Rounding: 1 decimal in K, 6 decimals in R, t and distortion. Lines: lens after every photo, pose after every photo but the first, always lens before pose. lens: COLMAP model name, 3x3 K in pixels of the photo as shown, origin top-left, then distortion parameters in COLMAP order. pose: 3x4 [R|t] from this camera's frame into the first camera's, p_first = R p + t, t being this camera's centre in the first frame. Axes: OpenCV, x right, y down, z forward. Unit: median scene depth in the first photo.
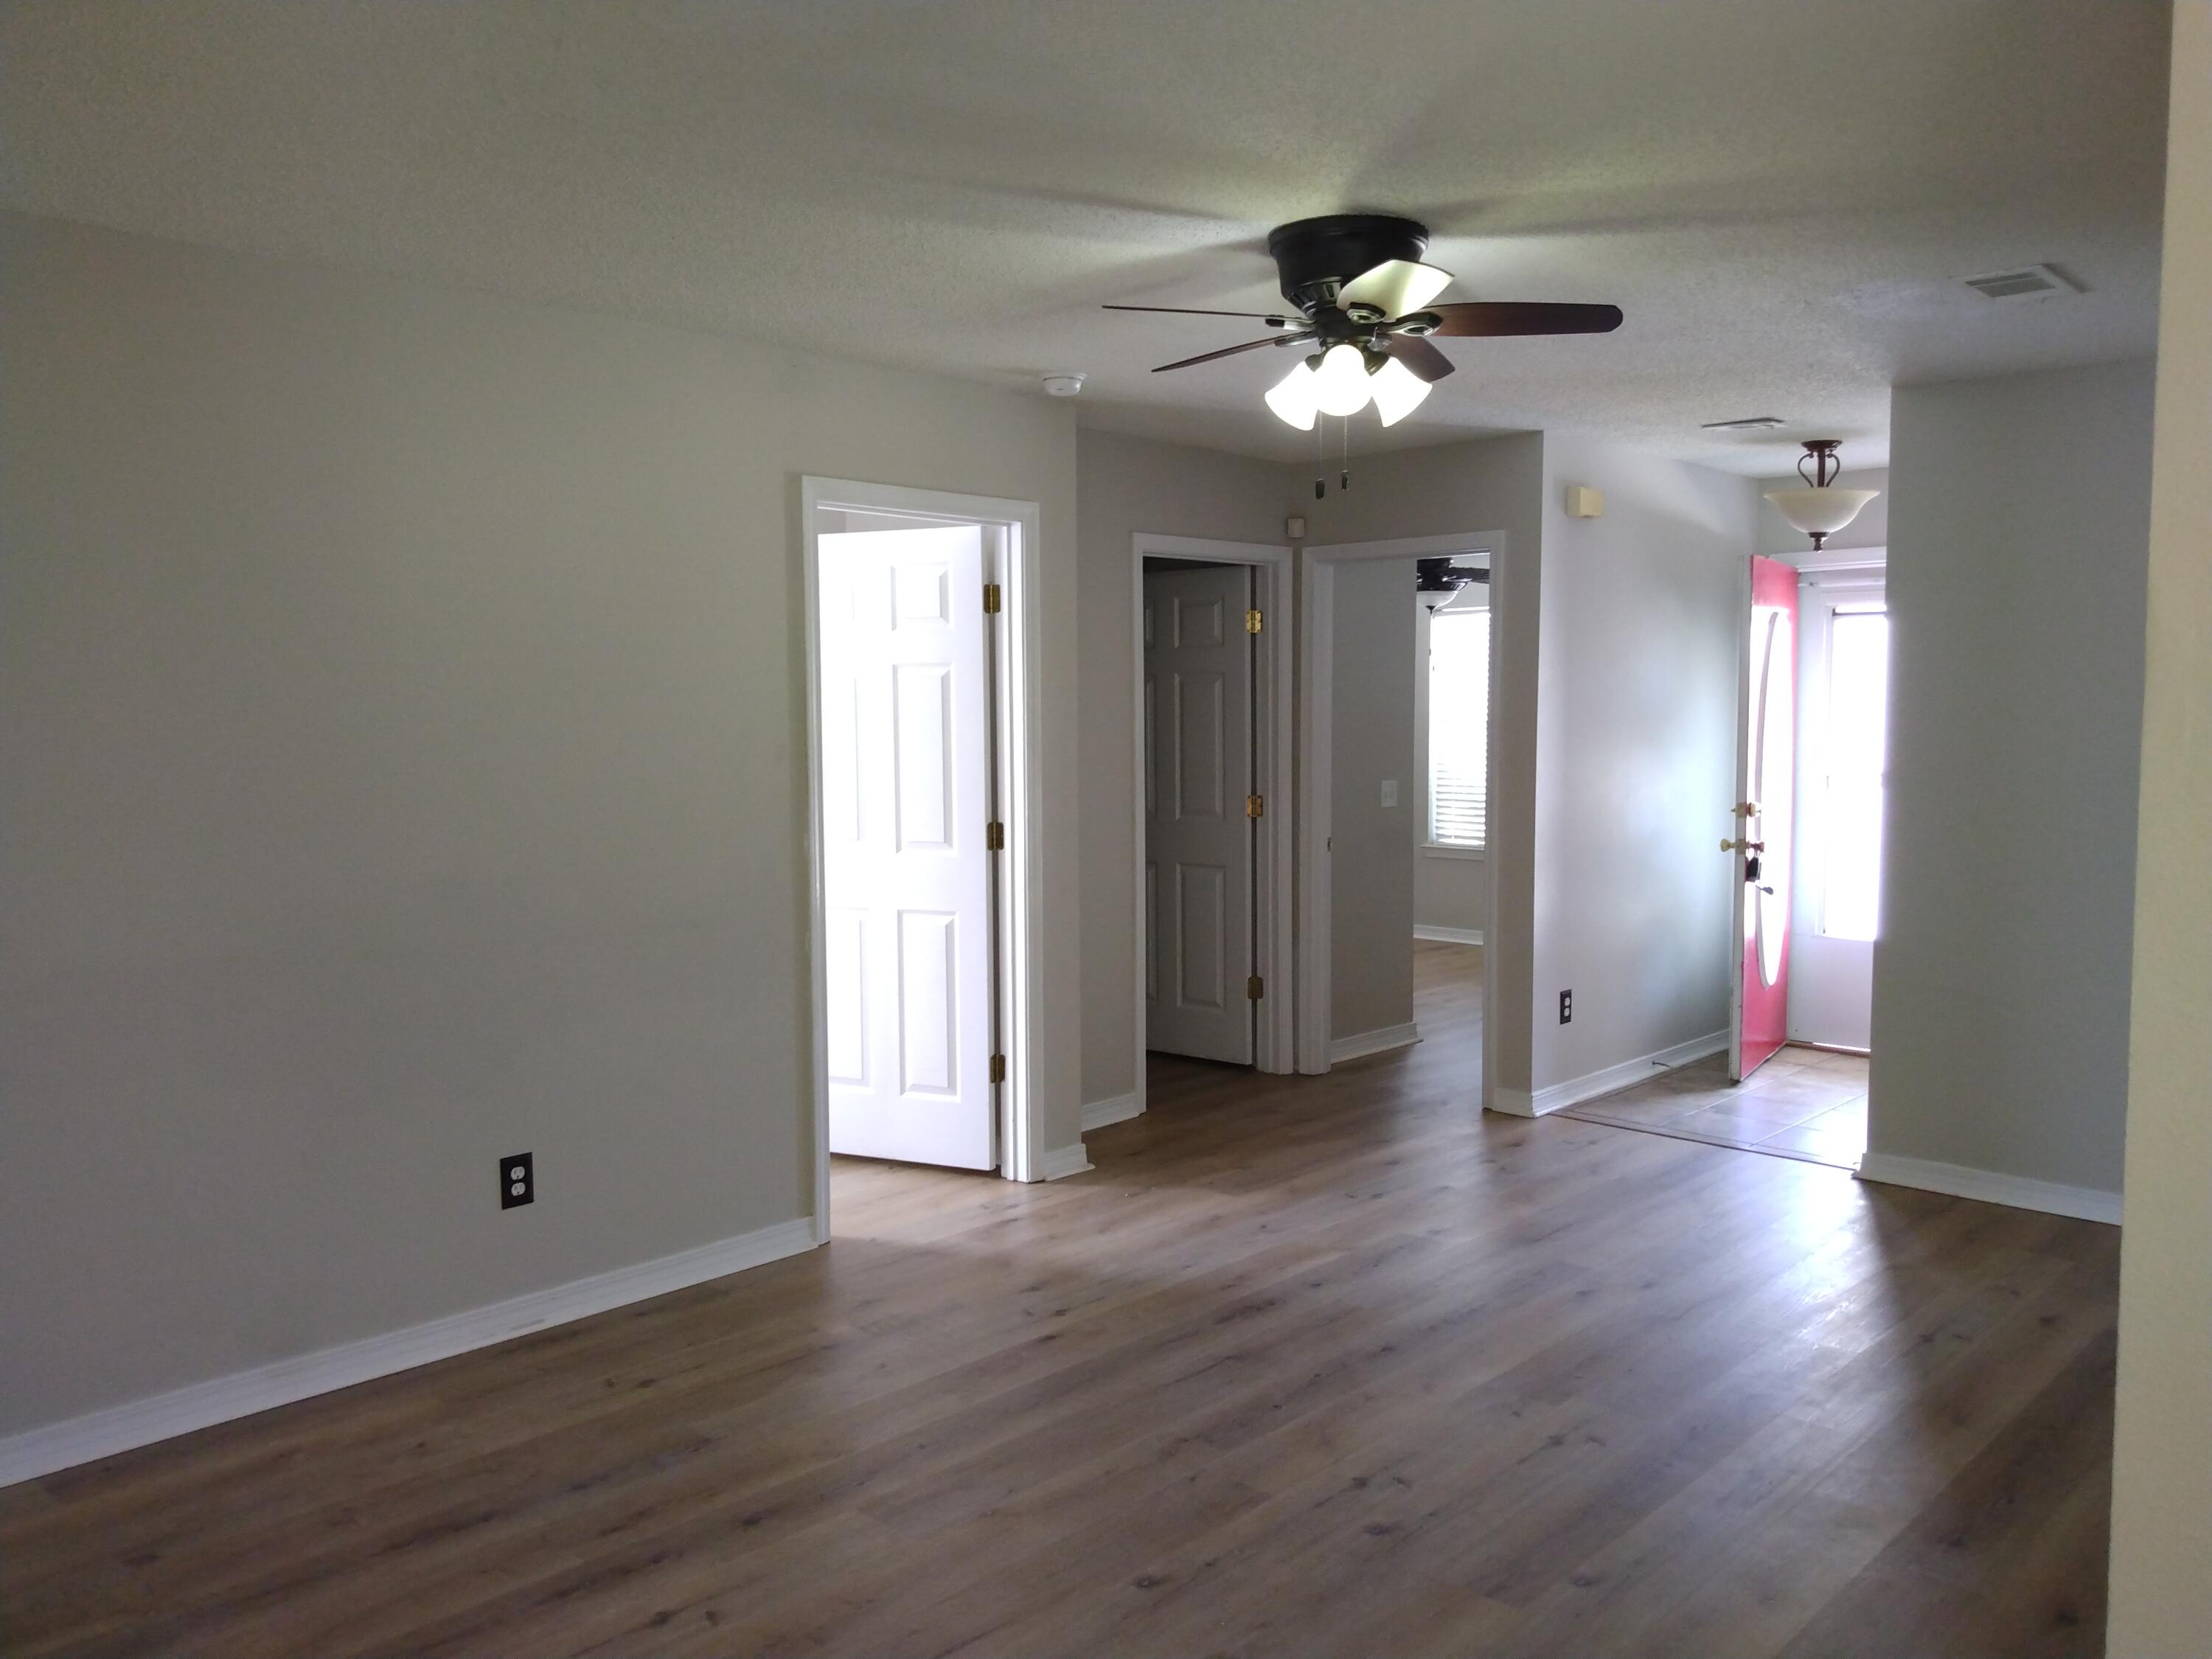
lens RADIAL K [[1713.6, 0, 1109.5], [0, 1713.6, 829.6], [0, 0, 1]] dist [0.000182, -0.006629]
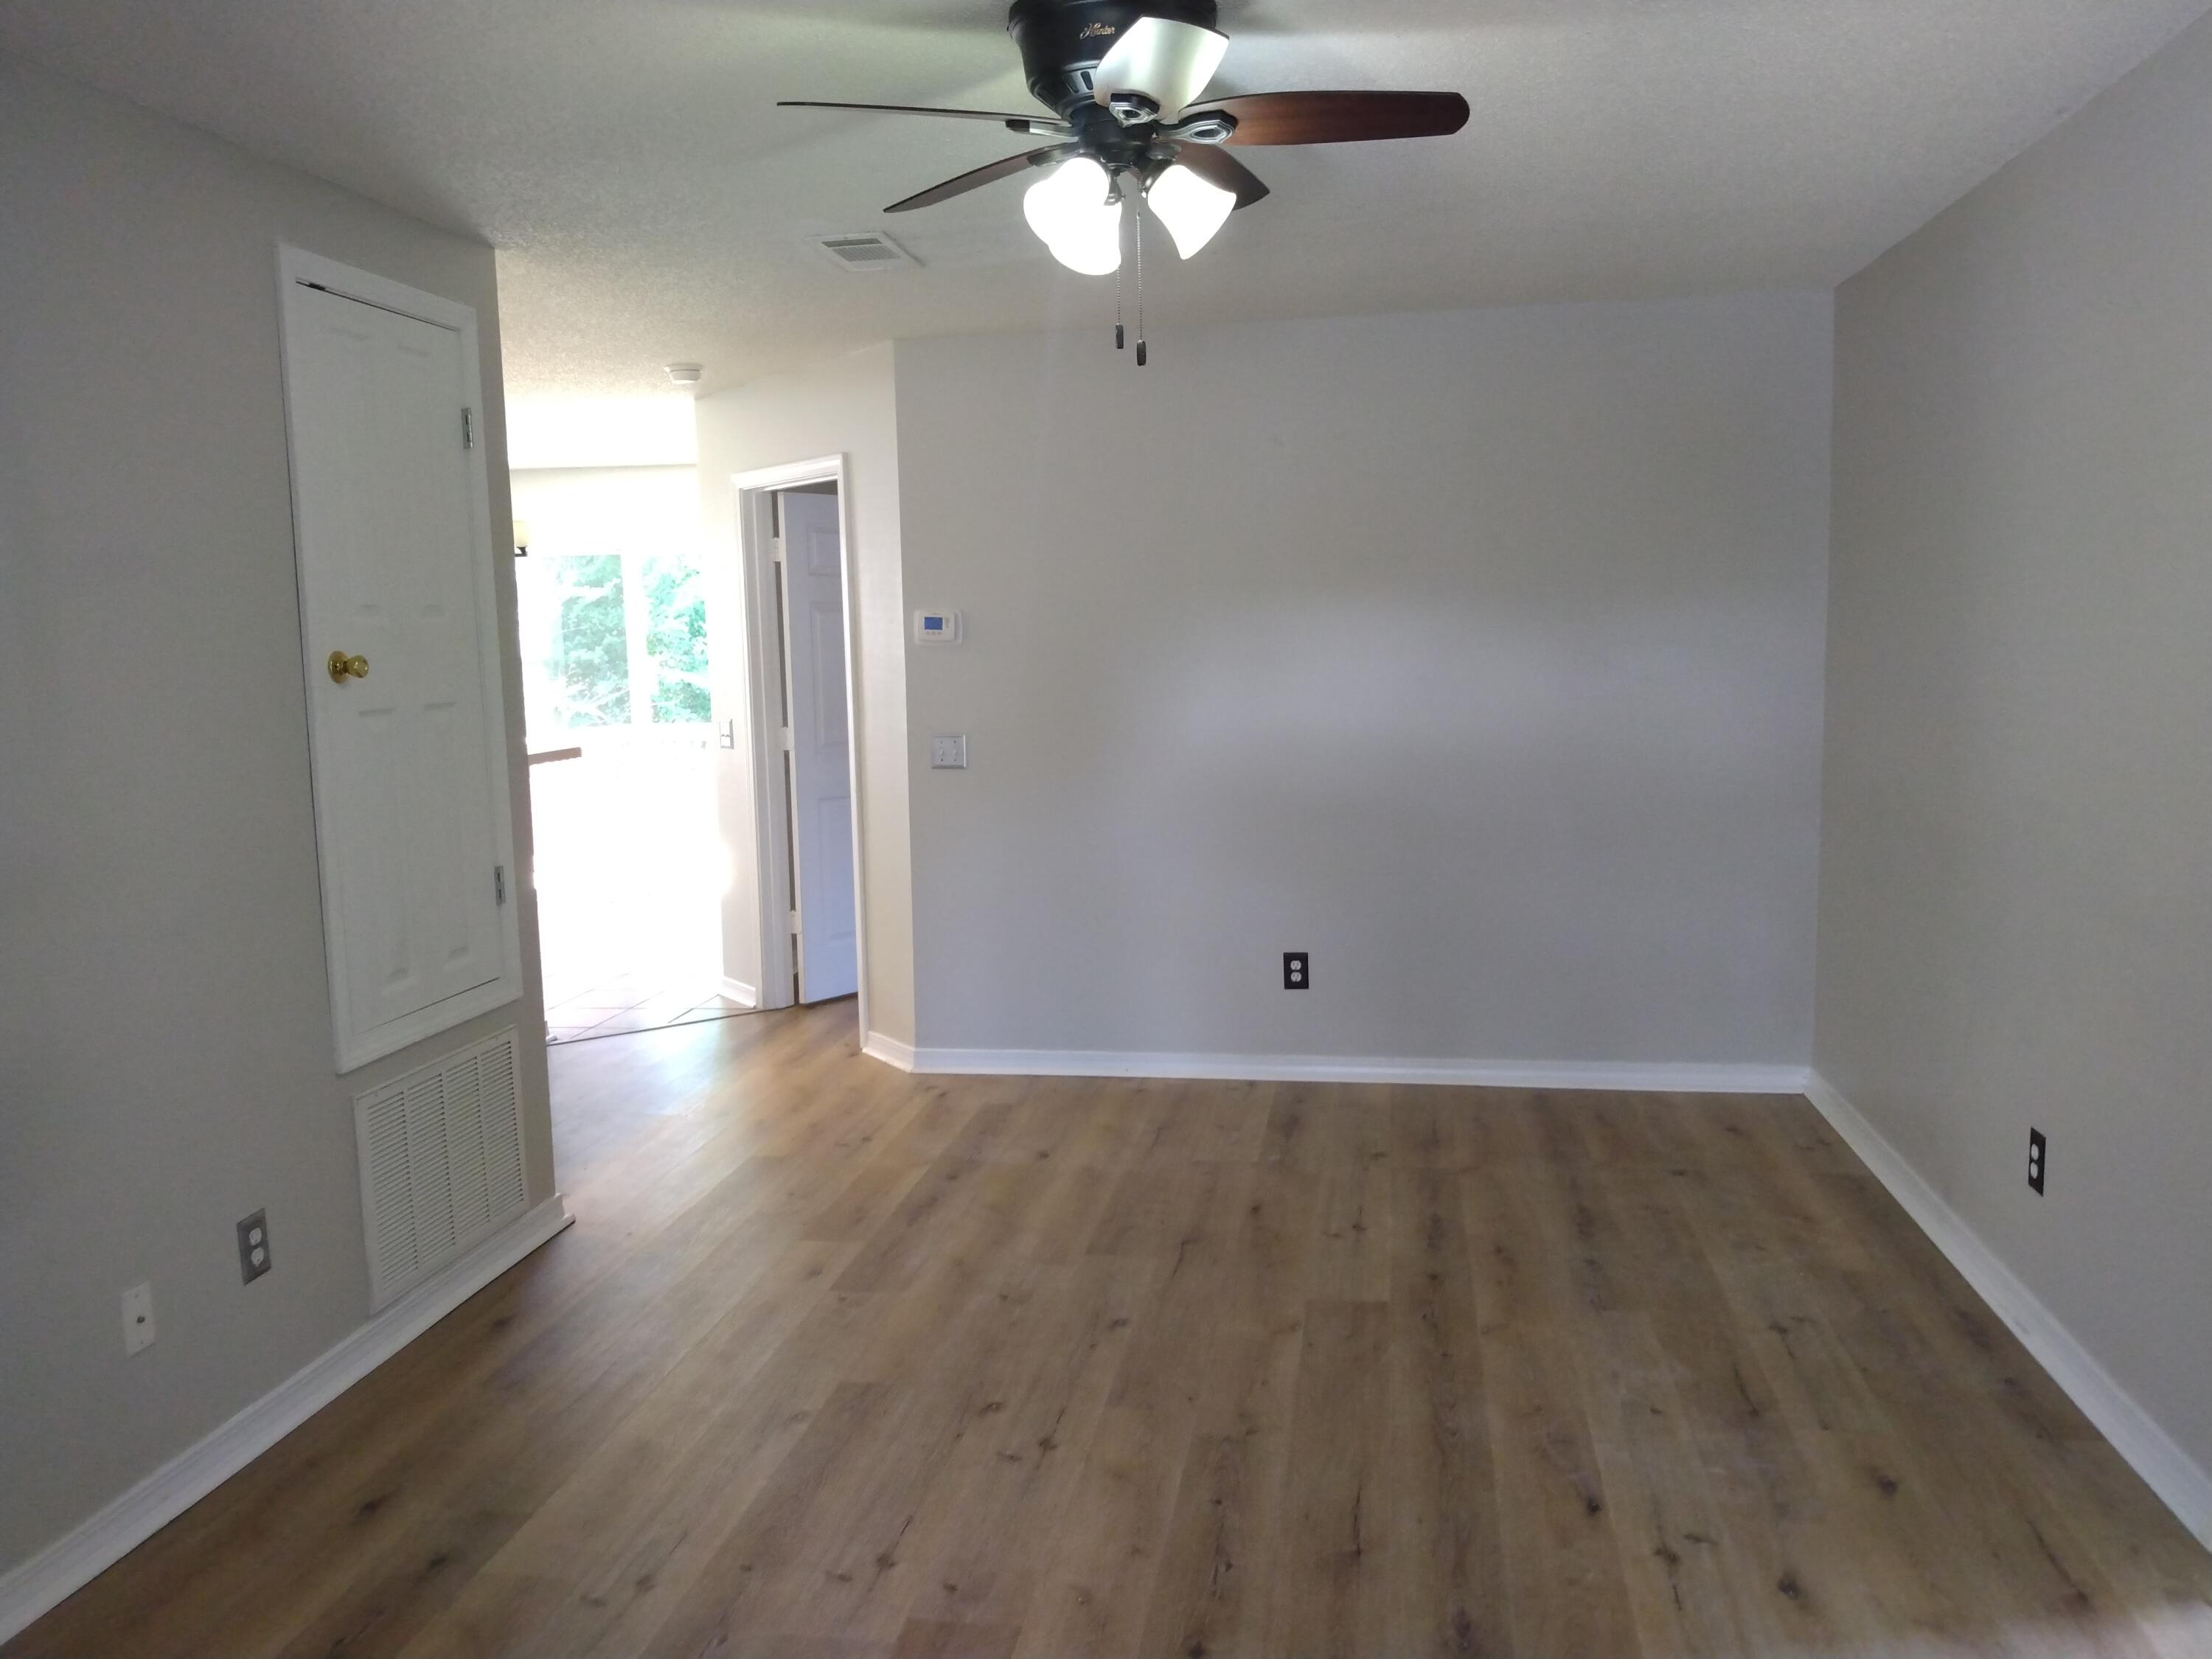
lens RADIAL K [[1713.6, 0, 1105.2], [0, 1713.6, 828.9], [0, 0, 1]] dist [0.000182, -0.006629]
pose [[-0.830271, 0.091464, -0.549804, 0.609781], [-0.012120, 0.983247, 0.181873, -0.134174], [0.557228, 0.157668, -0.815253, 1.727228]]
